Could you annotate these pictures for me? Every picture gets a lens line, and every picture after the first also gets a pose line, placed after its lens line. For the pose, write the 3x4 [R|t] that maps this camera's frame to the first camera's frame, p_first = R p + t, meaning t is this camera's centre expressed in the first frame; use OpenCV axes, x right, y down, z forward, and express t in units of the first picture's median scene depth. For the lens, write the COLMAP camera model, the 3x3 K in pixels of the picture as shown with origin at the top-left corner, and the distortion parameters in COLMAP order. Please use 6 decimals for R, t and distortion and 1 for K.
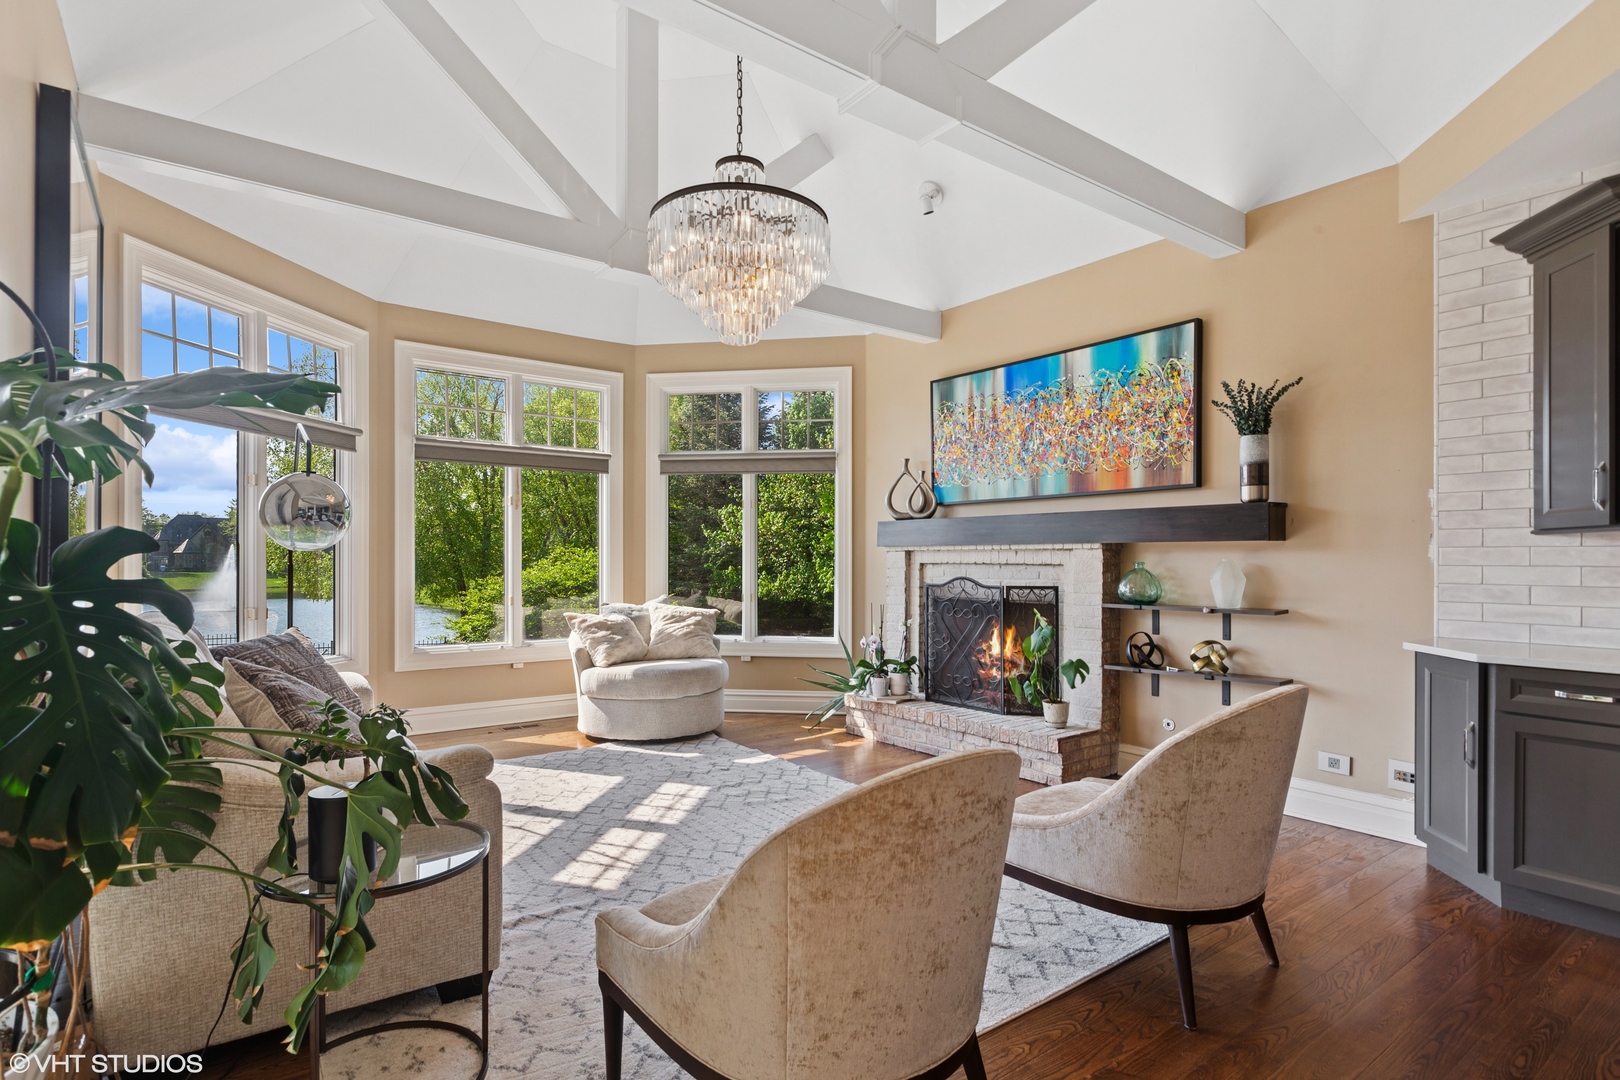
lens RADIAL K [[822.4, 0, 810.9], [0, 822.4, 552.5], [0, 0, 1]] dist [0.000751, 0.000845]
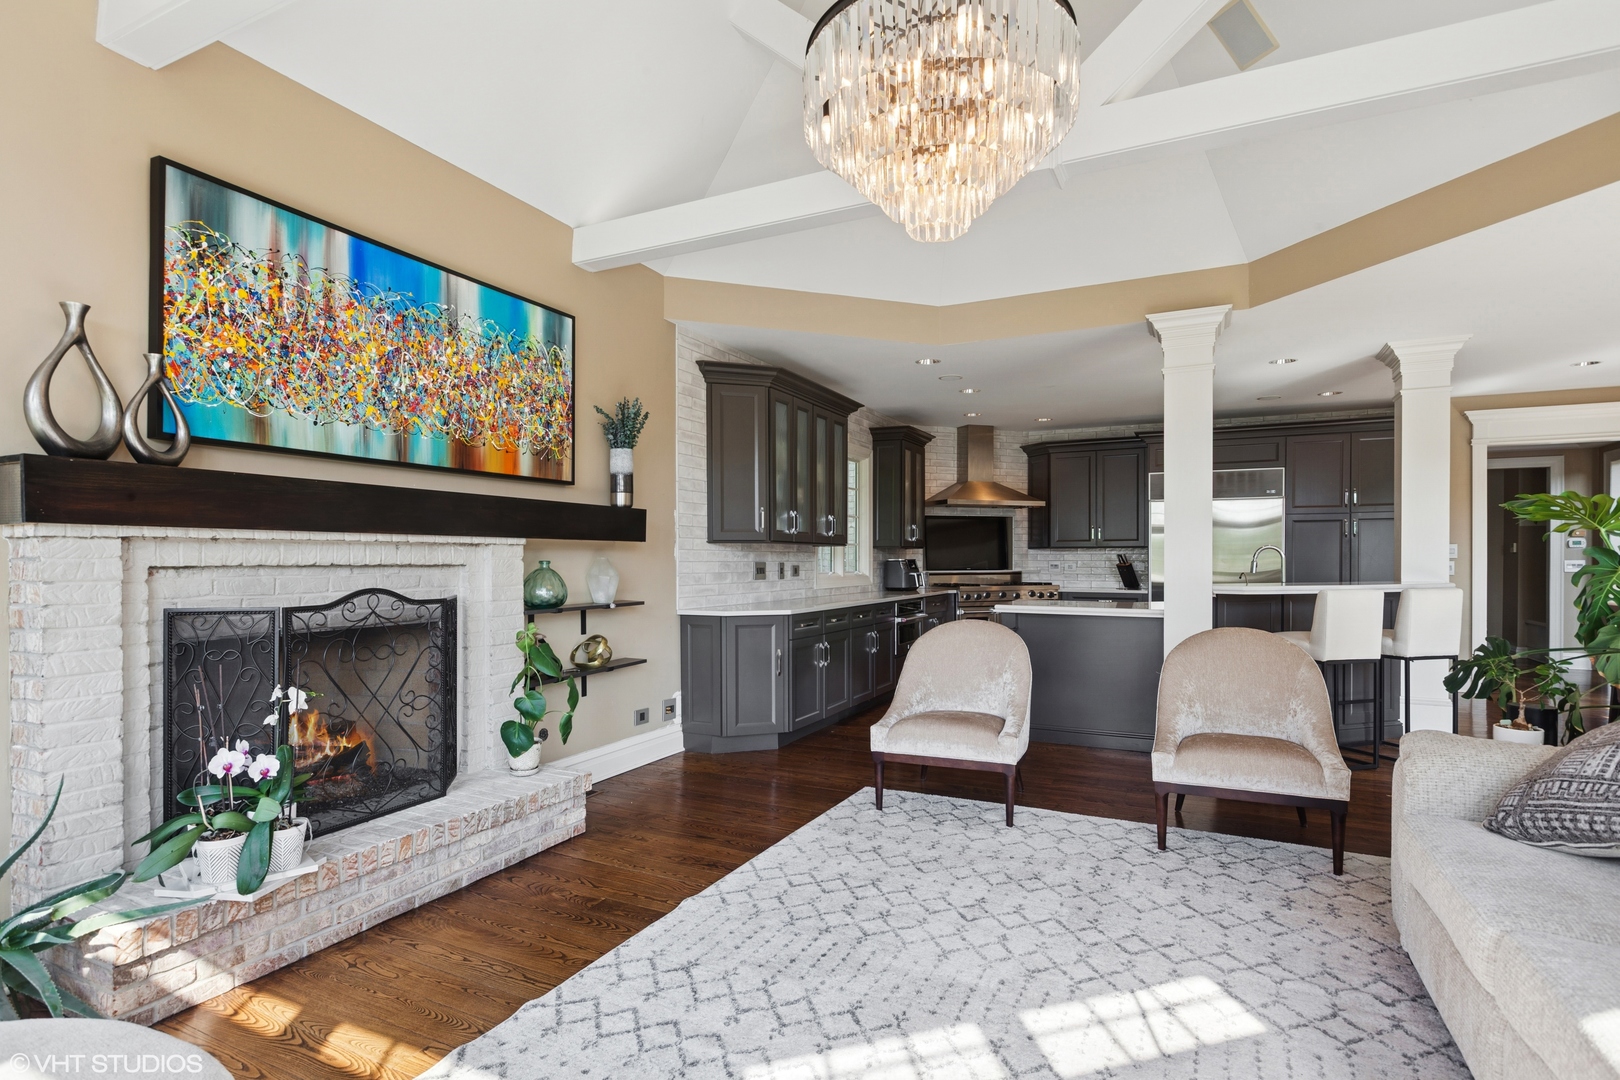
lens RADIAL K [[822.4, 0, 812.1], [0, 822.4, 547.9], [0, 0, 1]] dist [0.000751, 0.000845]
pose [[-0.457641, 0.012069, 0.889055, -0.485161], [-0.004064, 0.999869, -0.015666, 0.009189], [-0.889128, -0.010783, -0.457532, 1.061969]]
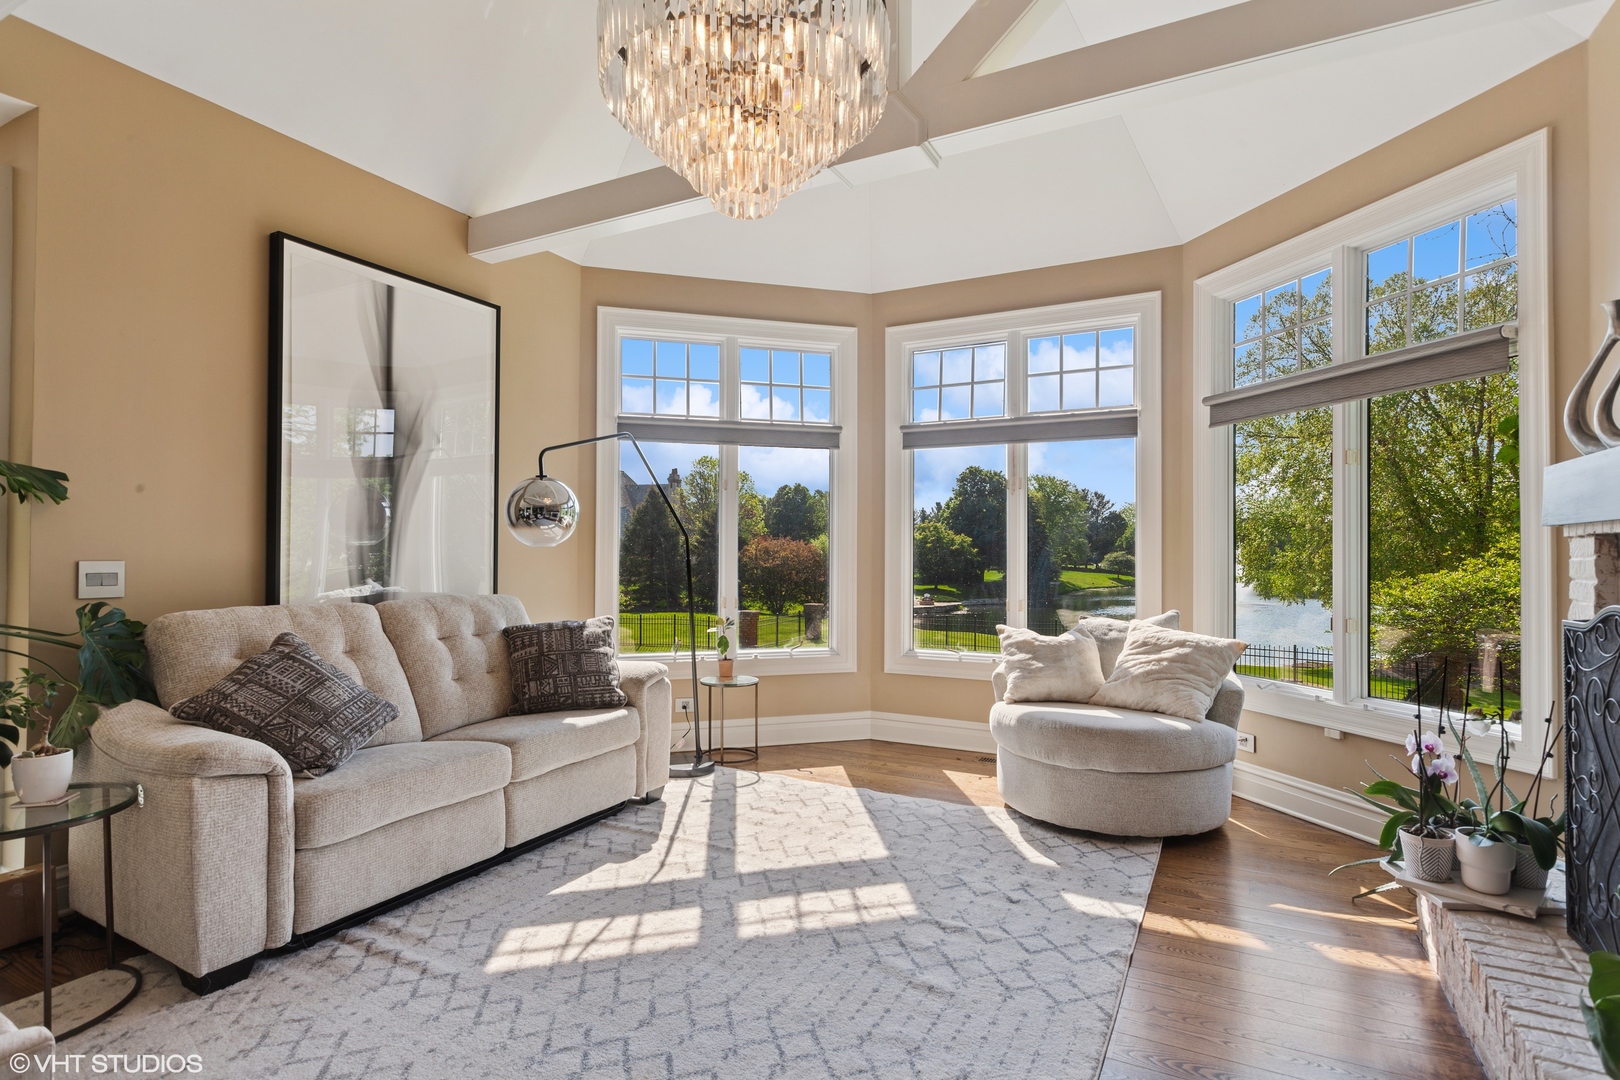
lens RADIAL K [[822.4, 0, 803.9], [0, 822.4, 544.3], [0, 0, 1]] dist [0.000751, 0.000845]
pose [[0.418758, -0.013643, -0.907995, 0.381005], [0.005164, 0.999907, -0.012642, 0.007274], [0.908083, 0.000605, 0.418790, 0.592542]]
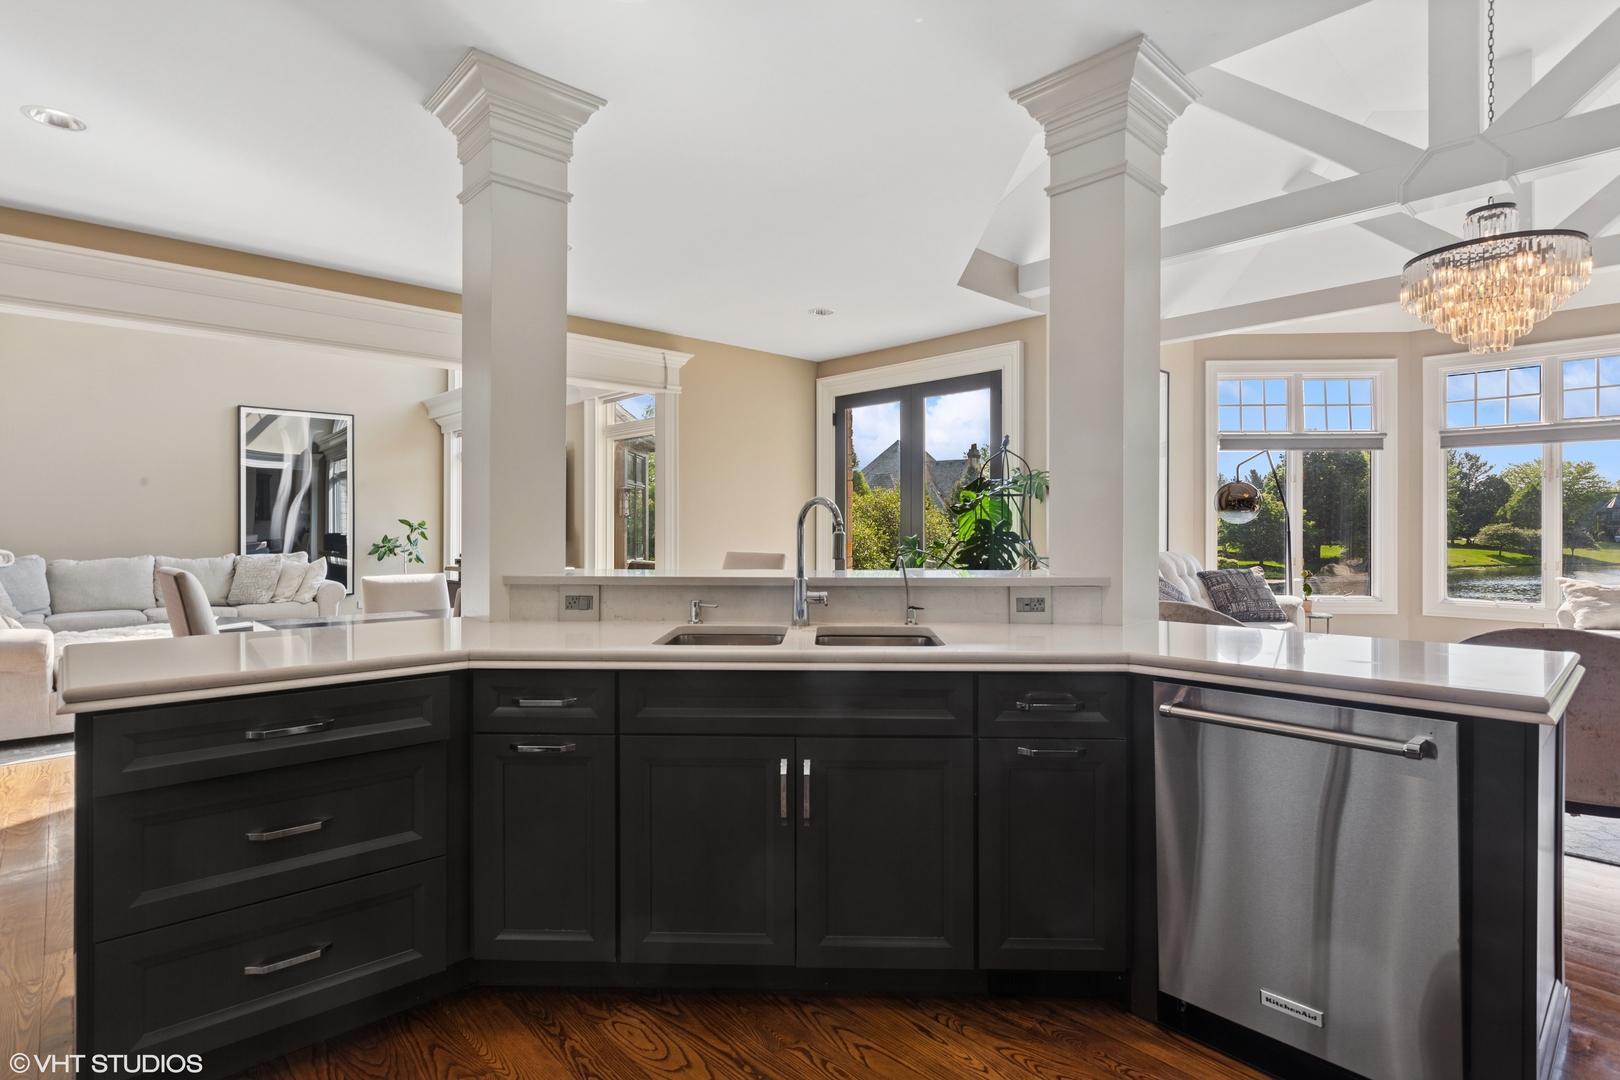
lens RADIAL K [[822.4, 0, 809.8], [0, 822.4, 524.7], [0, 0, 1]] dist [0.000751, 0.000845]
pose [[0.104694, -0.006770, -0.994481, 0.786975], [0.006555, 0.999960, -0.006117, 0.004592], [0.994483, -0.005879, 0.104734, -0.108649]]
